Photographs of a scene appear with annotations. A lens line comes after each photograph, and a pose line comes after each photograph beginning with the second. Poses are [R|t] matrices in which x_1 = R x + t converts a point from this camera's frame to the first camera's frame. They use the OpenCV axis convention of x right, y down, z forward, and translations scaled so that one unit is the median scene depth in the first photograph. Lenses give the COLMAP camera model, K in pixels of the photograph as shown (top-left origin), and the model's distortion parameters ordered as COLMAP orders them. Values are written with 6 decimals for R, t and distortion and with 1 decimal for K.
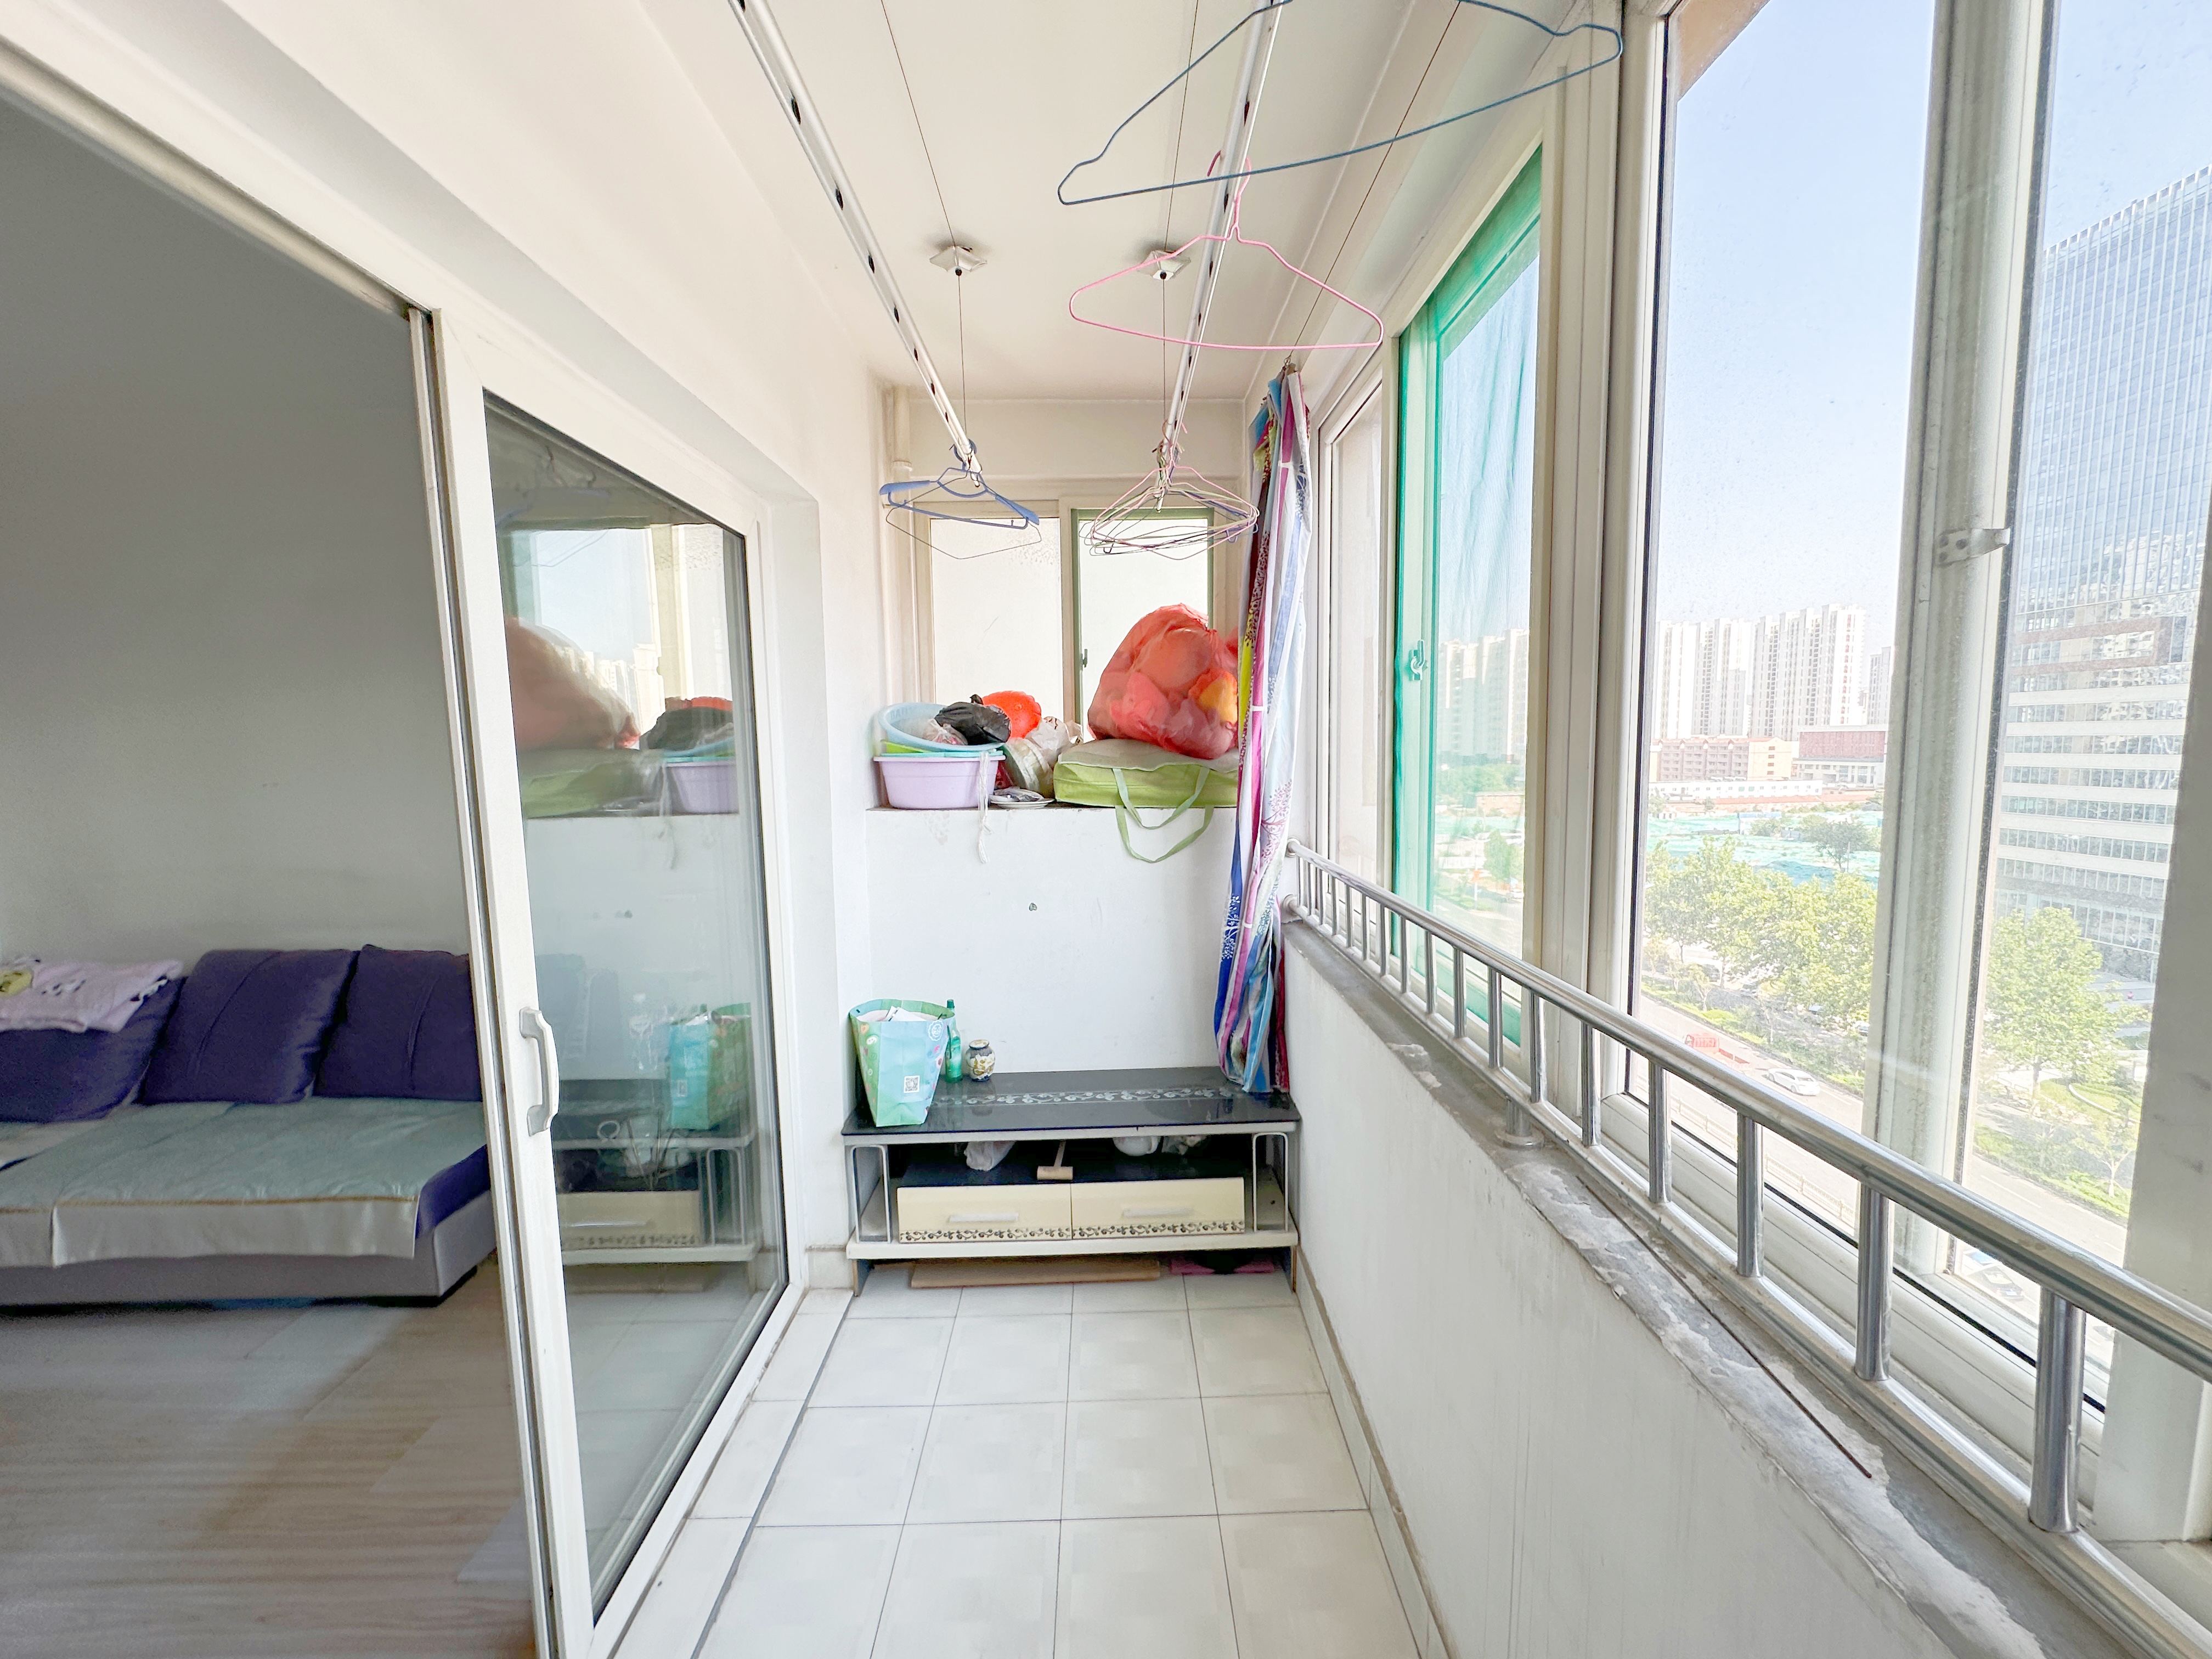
lens RADIAL K [[885.5, 0, 1113.7], [0, 885.5, 824.1], [0, 0, 1]] dist [0.002783, 0.000084]
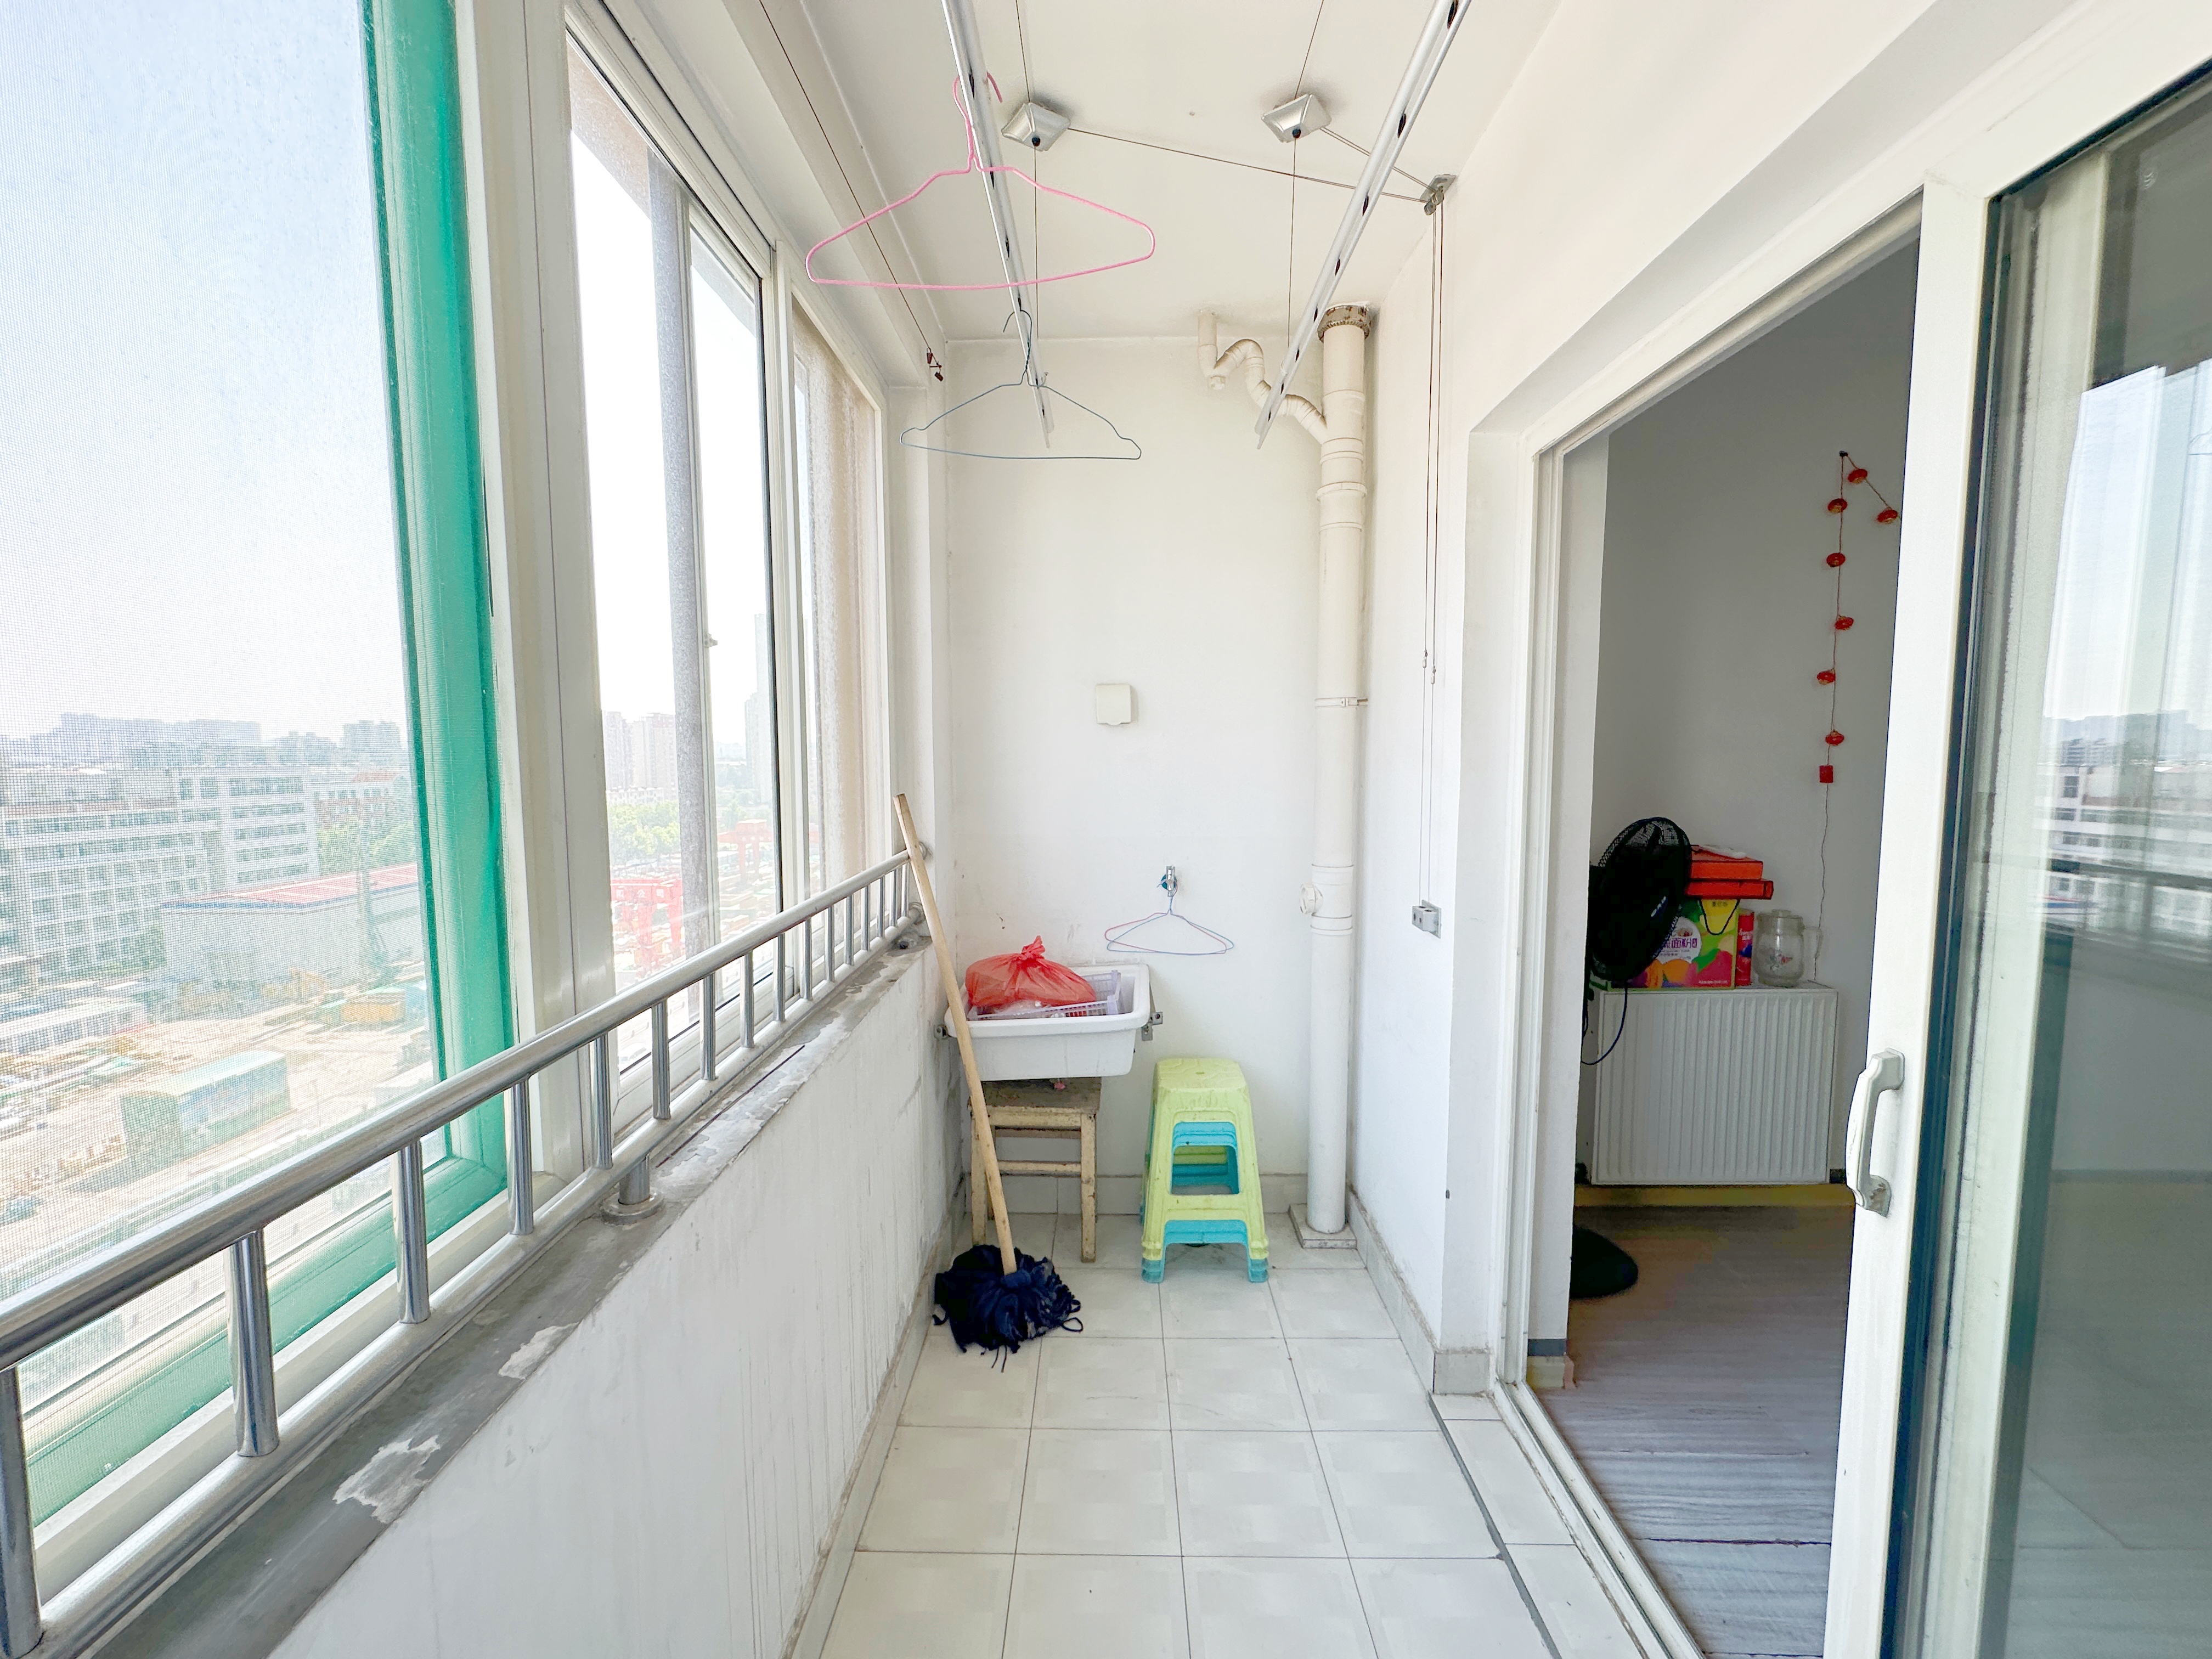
lens RADIAL K [[885.5, 0, 1105.3], [0, 885.5, 824.9], [0, 0, 1]] dist [0.002783, 0.000084]
pose [[-0.999680, 0.009057, 0.023603, 0.024189], [0.013089, 0.984175, 0.176714, -0.112439], [-0.021629, 0.176967, -0.983979, 1.822044]]
